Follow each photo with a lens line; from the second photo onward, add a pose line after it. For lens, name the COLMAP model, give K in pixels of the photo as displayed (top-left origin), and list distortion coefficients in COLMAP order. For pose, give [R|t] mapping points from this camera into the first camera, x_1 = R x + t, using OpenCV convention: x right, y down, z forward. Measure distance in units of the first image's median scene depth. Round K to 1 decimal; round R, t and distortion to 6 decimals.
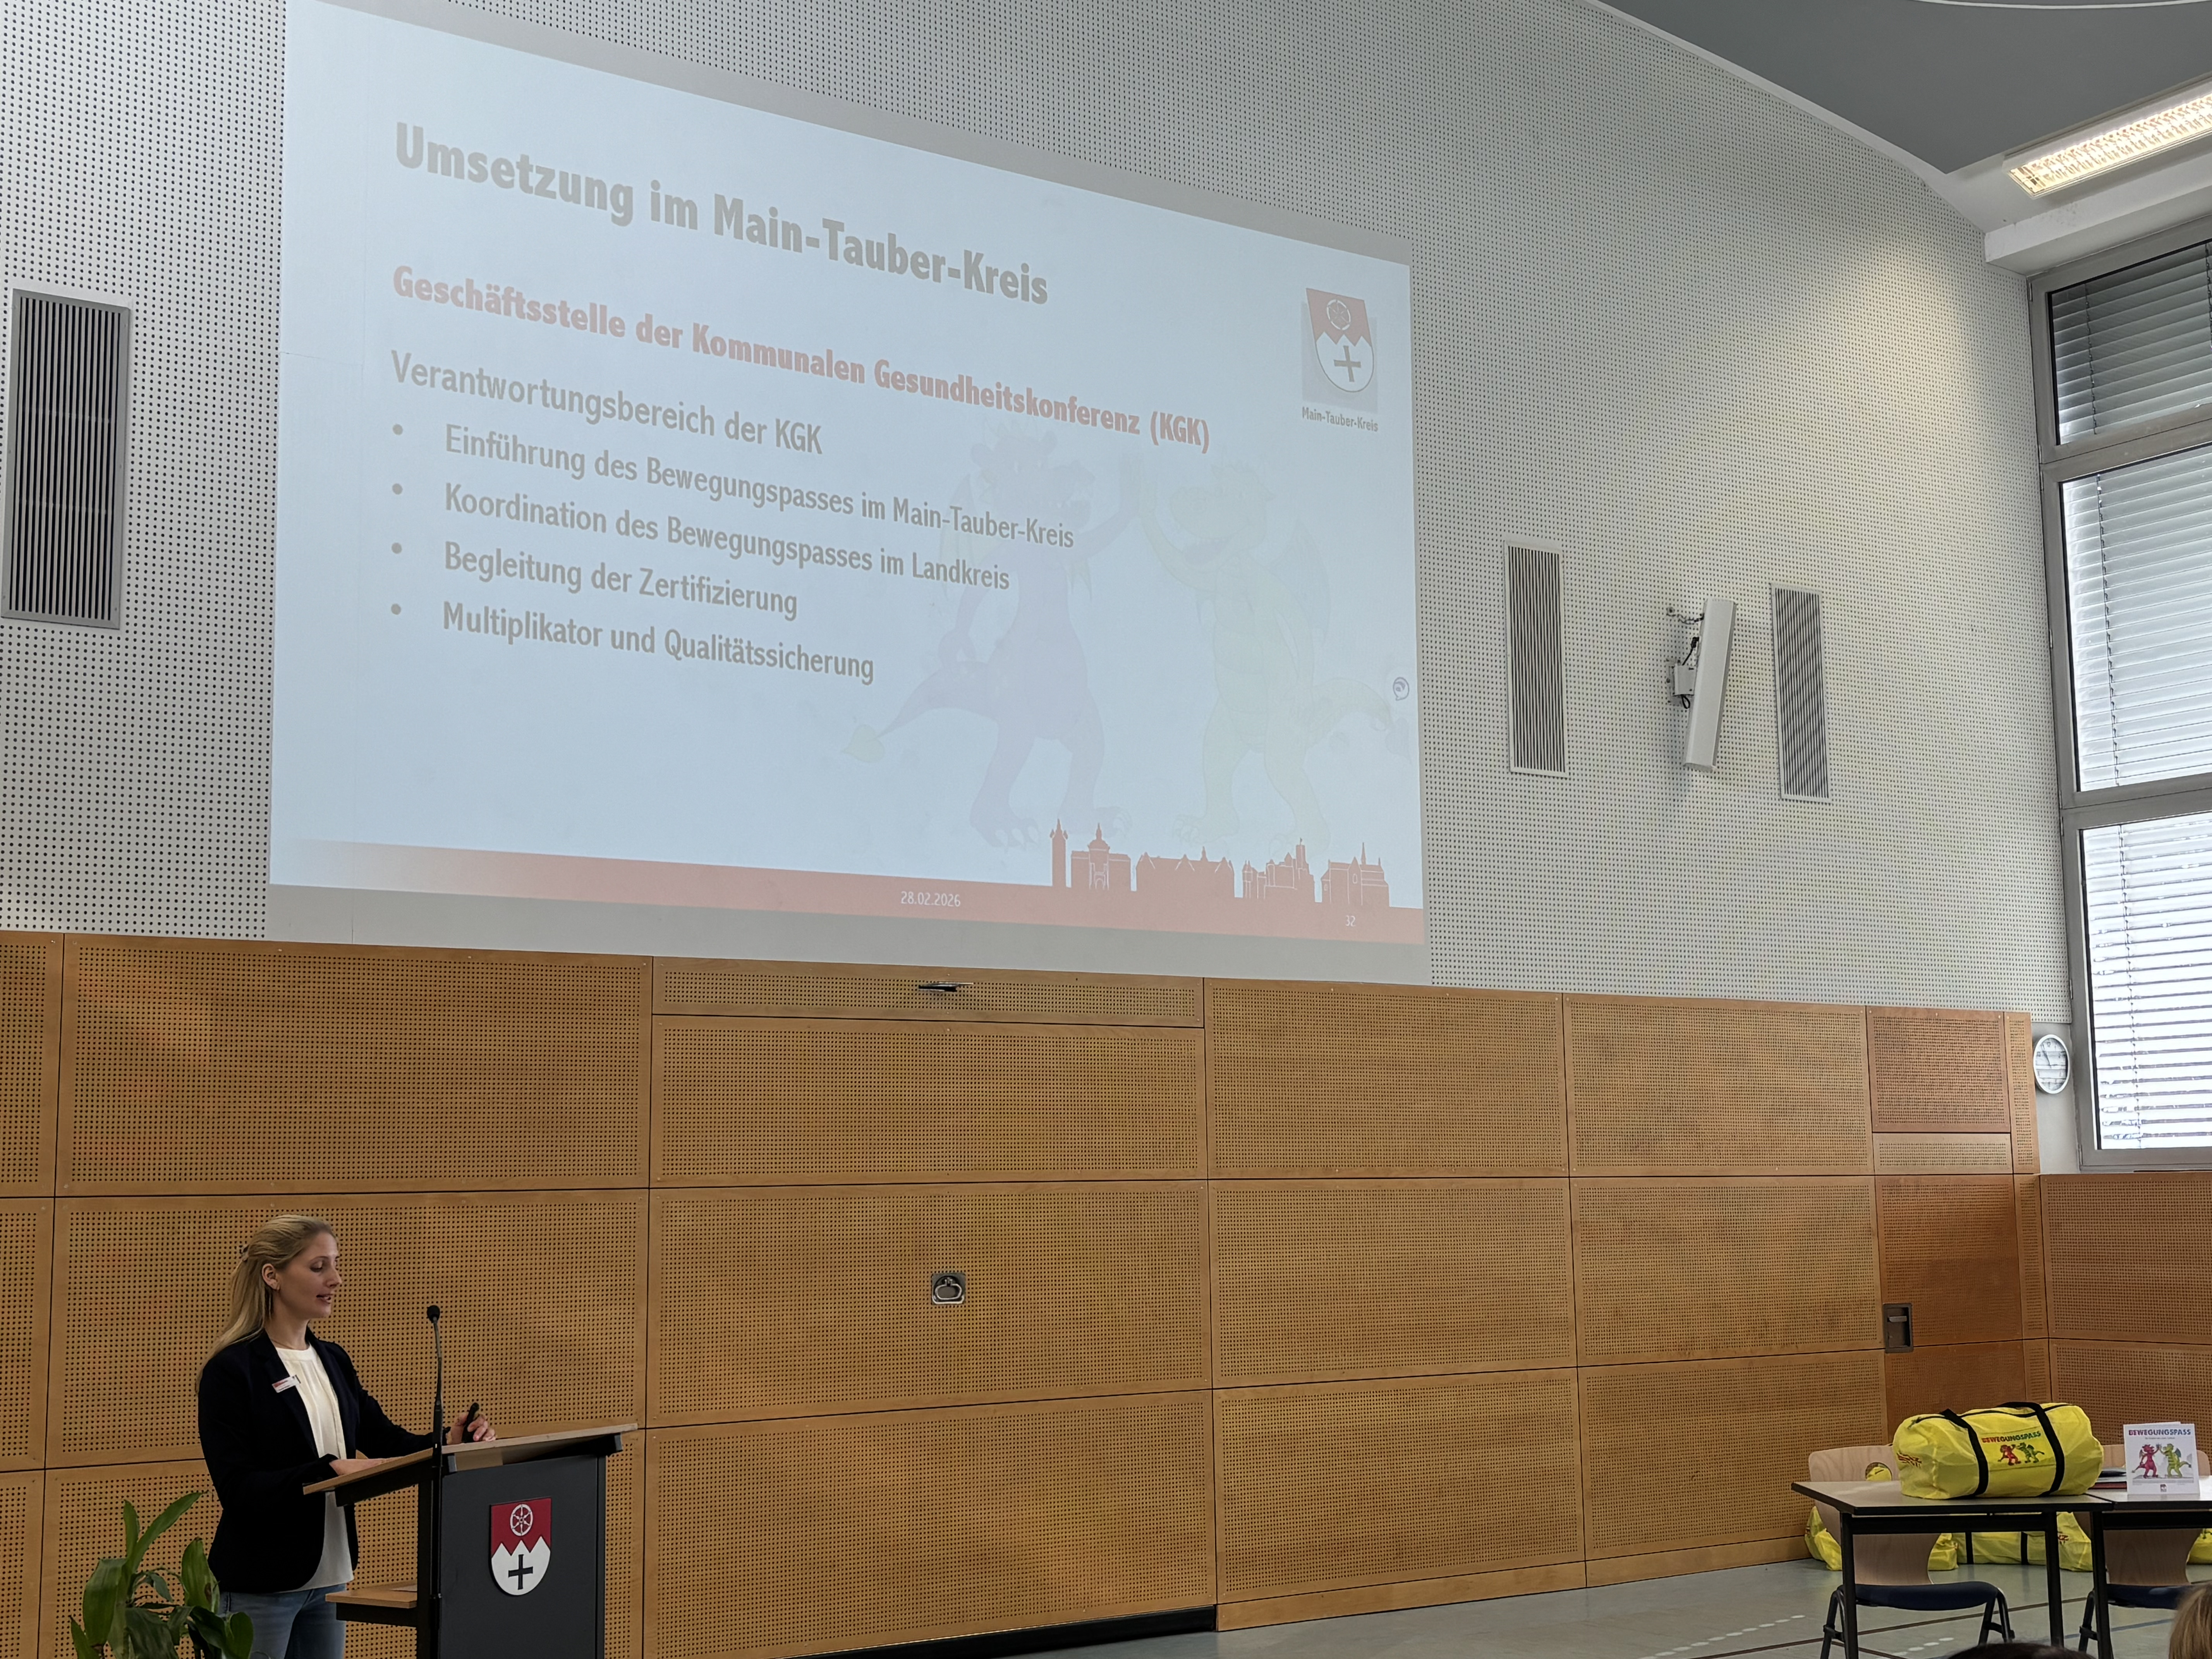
lens RADIAL K [[2719.9, 0, 1106.1], [0, 2719.9, 840.7], [0, 0, 1]] dist [0.066195, 0.000000]
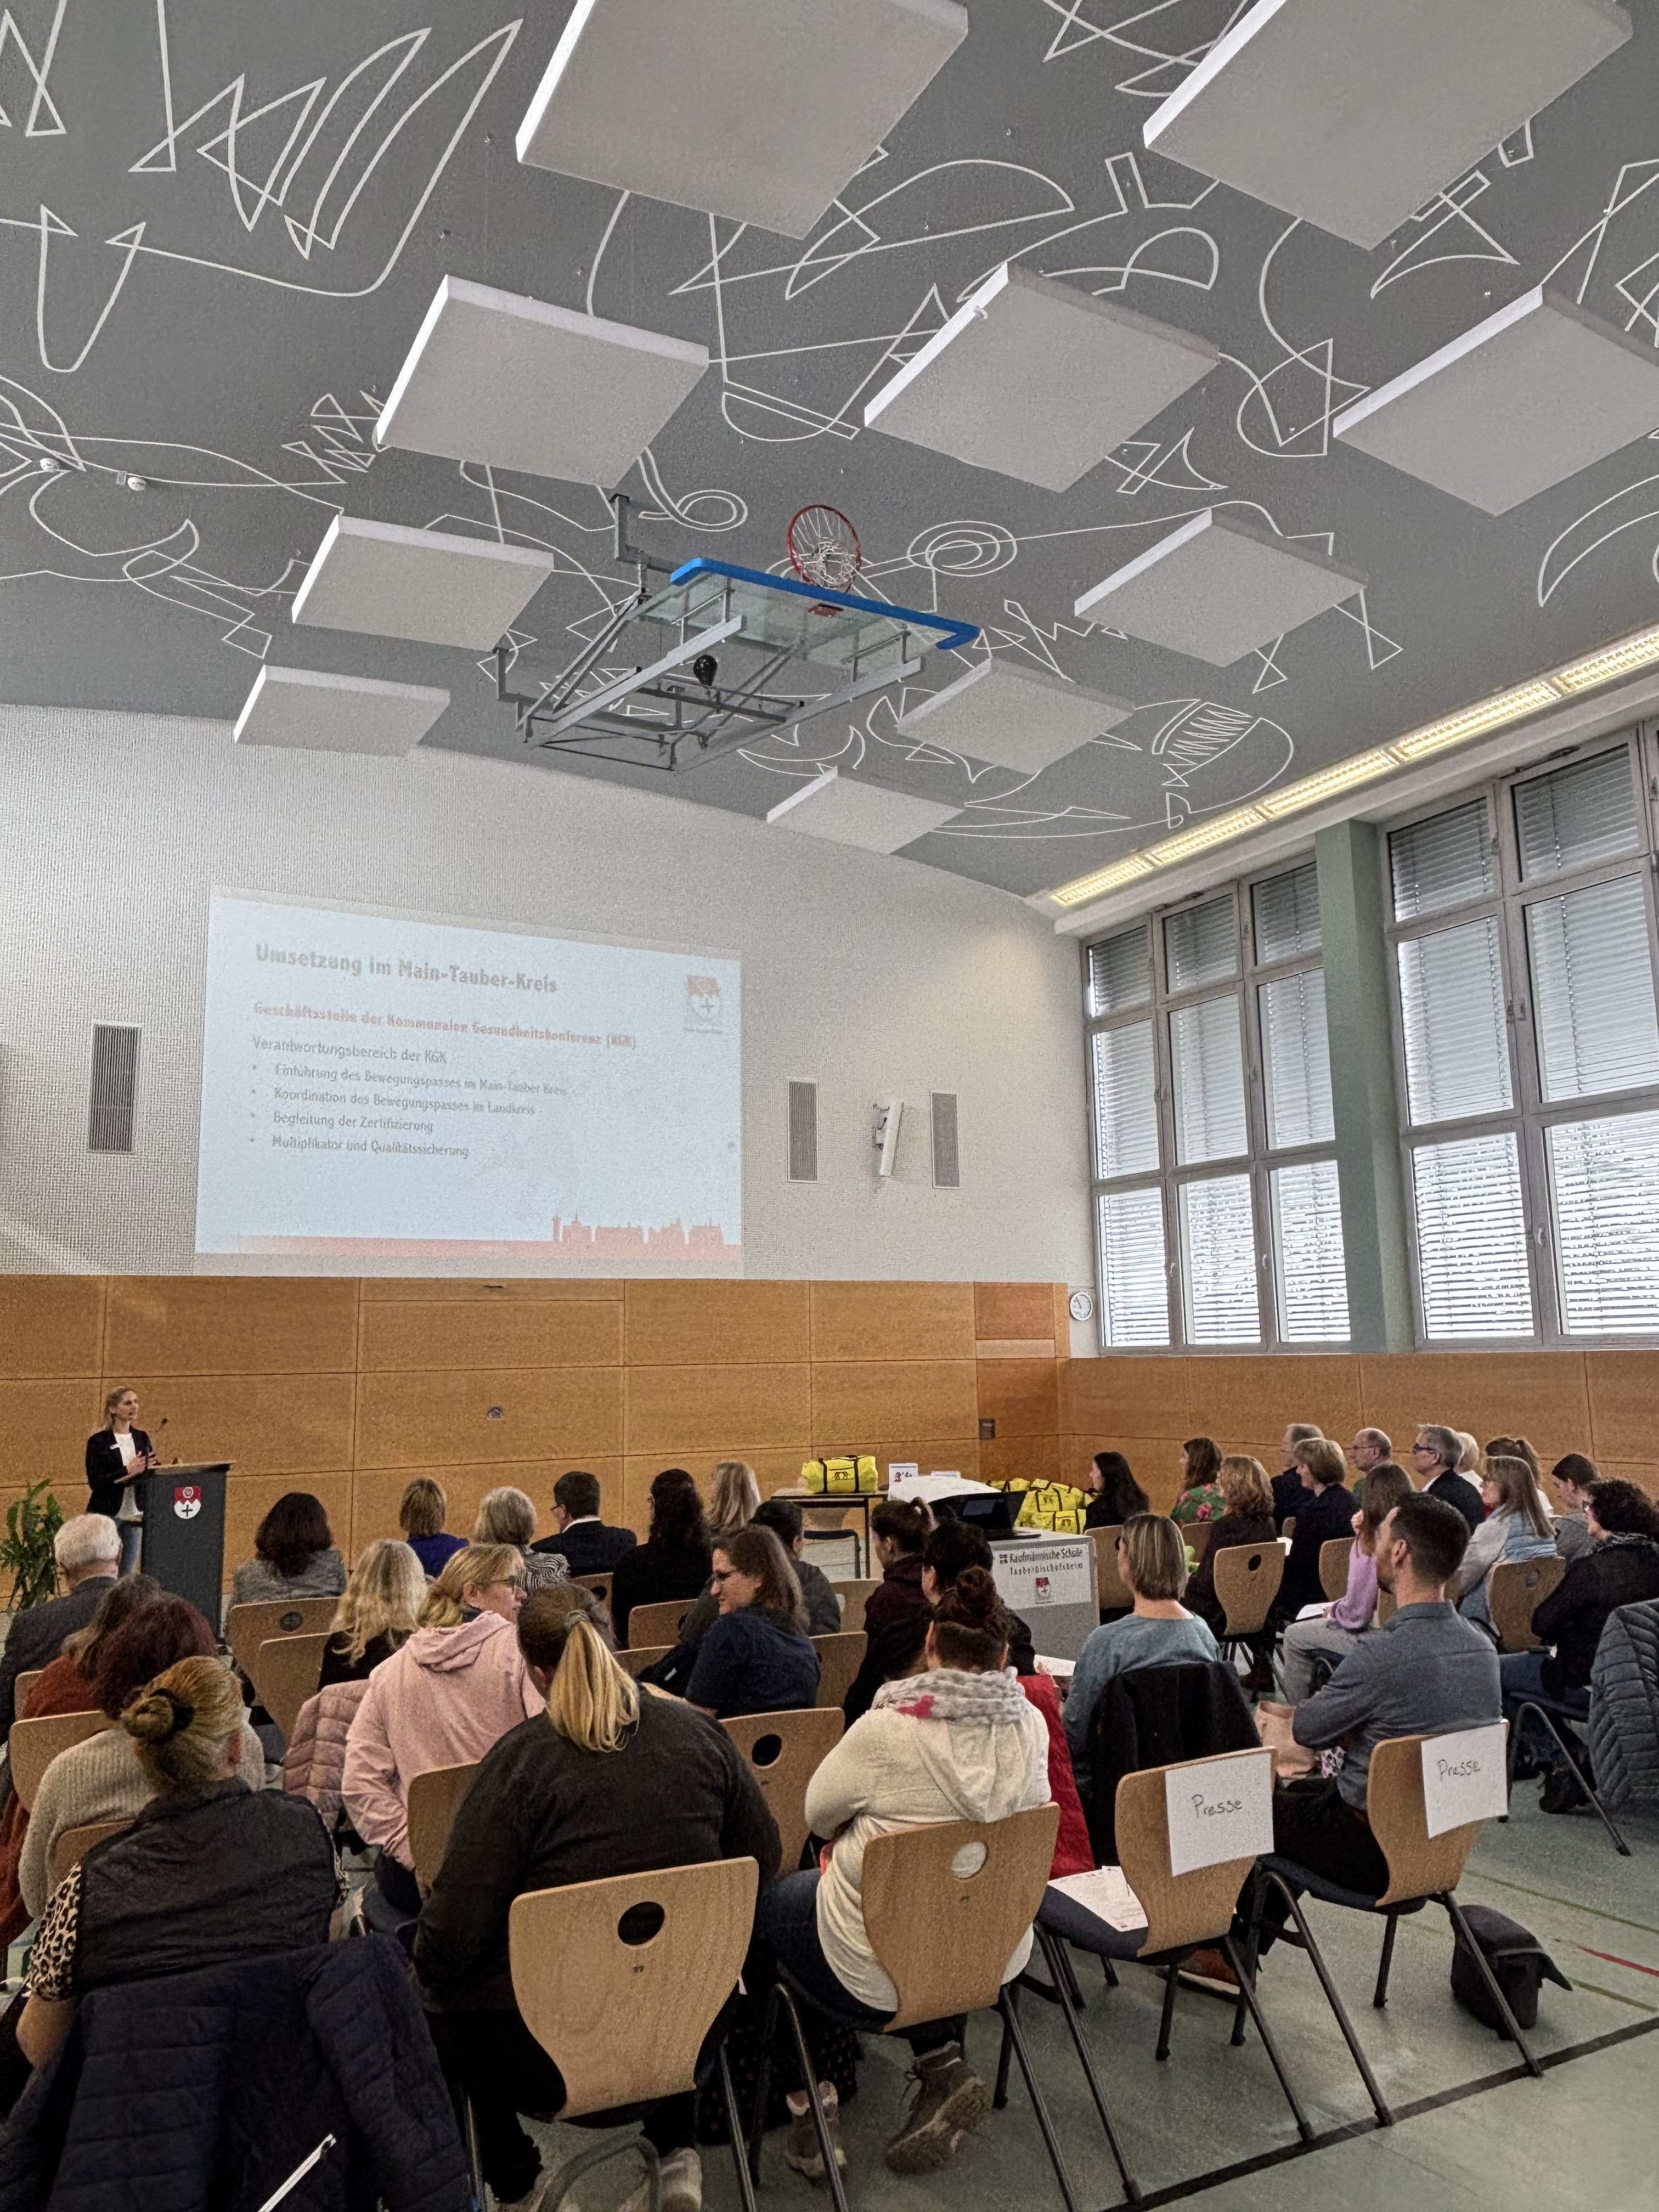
lens RADIAL K [[1562.4, 0, 829.1], [0, 1562.4, 1096.6], [0, 0, 1]] dist [0.014330, -0.000263]
pose [[0.996397, -0.020665, -0.082254, 0.339202], [0.017324, 0.999004, -0.041121, -0.049503], [0.083022, 0.039548, 0.995763, -0.337425]]
